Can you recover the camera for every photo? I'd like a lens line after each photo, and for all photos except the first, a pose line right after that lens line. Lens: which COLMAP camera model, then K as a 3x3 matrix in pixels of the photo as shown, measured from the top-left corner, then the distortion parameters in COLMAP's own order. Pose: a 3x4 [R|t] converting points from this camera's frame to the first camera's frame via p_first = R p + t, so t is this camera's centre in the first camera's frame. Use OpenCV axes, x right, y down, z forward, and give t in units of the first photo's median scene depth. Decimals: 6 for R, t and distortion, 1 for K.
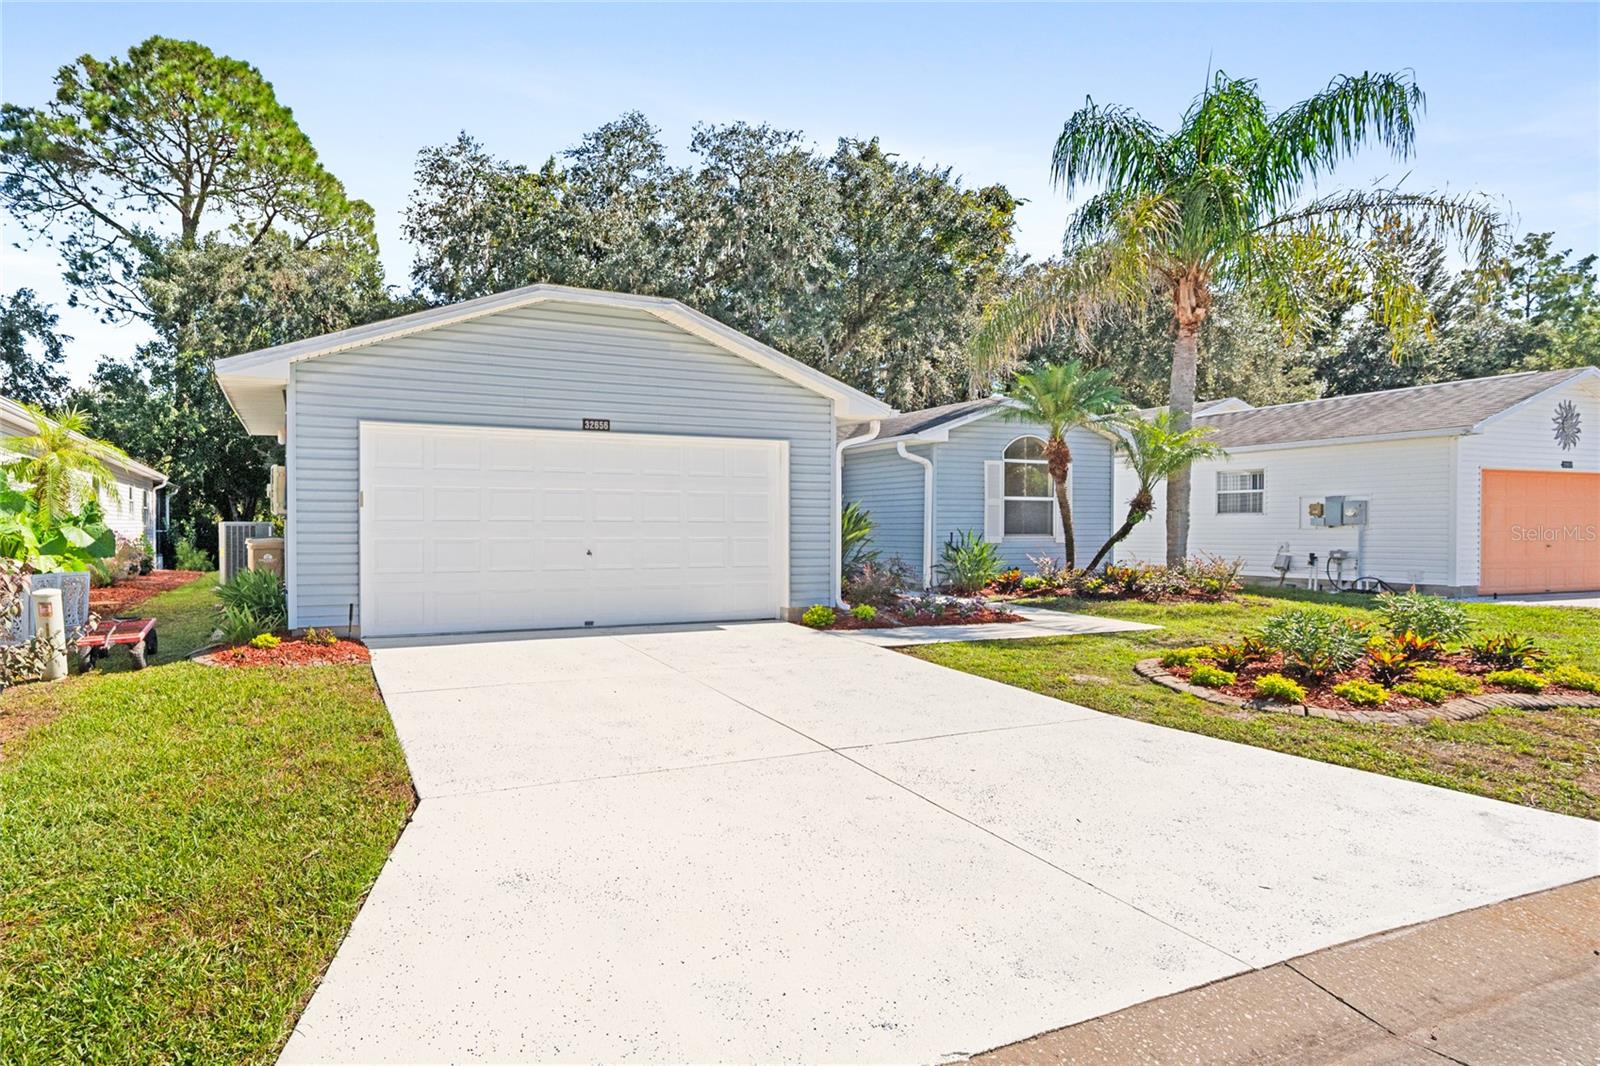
lens RADIAL K [[743.1, 0, 789.9], [0, 743.1, 530.4], [0, 0, 1]] dist [-0.002935, -0.000315]
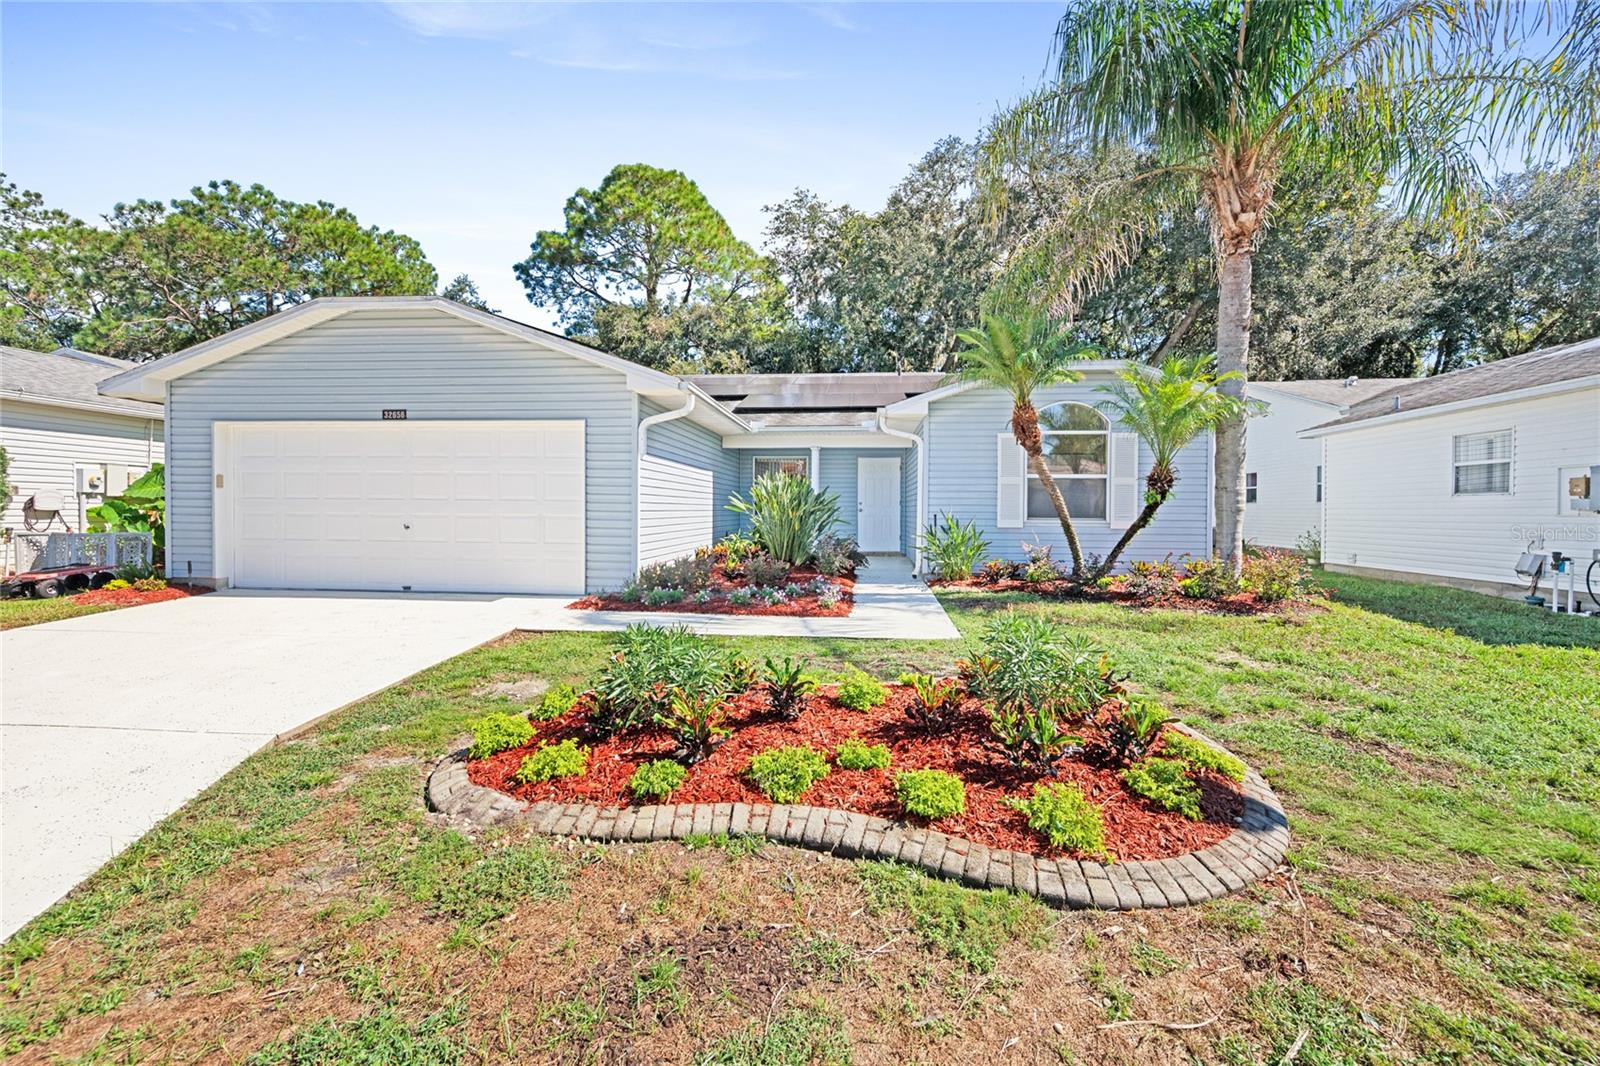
lens RADIAL K [[657.5, 0, 808.5], [0, 657.5, 517.2], [0, 0, 1]] dist [-0.000208, -0.000515]
pose [[0.897969, 0.010393, -0.439935, 0.448313], [-0.008865, 0.999945, 0.005528, 0.002655], [0.439969, -0.001064, 0.898013, 0.219932]]
